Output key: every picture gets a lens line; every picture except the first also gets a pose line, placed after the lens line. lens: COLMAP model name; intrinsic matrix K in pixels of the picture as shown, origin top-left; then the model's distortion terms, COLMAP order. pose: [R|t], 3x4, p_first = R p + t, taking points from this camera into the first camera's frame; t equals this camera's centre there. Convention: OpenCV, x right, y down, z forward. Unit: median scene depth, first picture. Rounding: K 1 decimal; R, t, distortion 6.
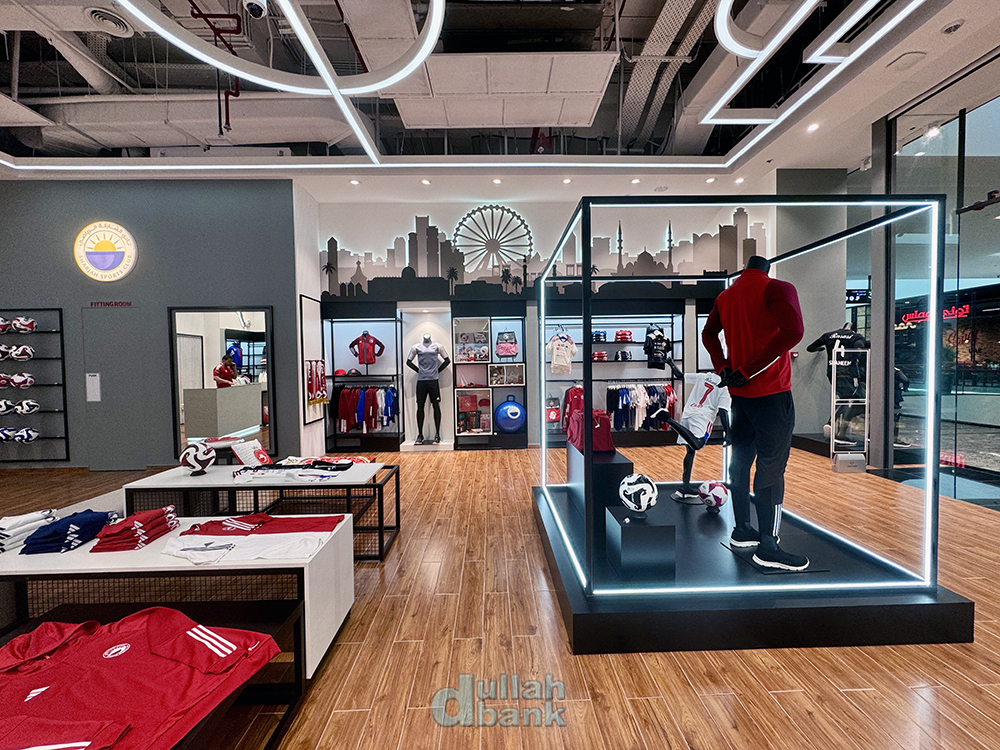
lens RADIAL K [[397.1, 0, 497.7], [0, 397.1, 372.5], [0, 0, 1]] dist [-0.009394, -0.000741]
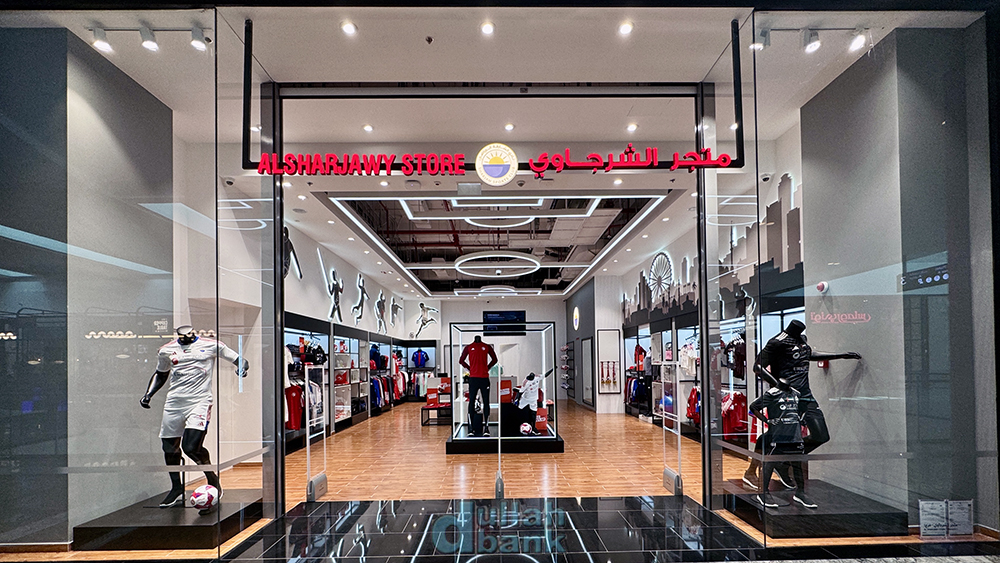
lens RADIAL K [[406.9, 0, 502.0], [0, 406.9, 351.9], [0, 0, 1]] dist [0.000573, 0.000004]
pose [[-0.000869, -0.008326, -0.999965, 1.423961], [-0.011742, 0.999896, -0.008315, -0.051767], [0.999931, 0.011734, -0.000967, 0.447157]]
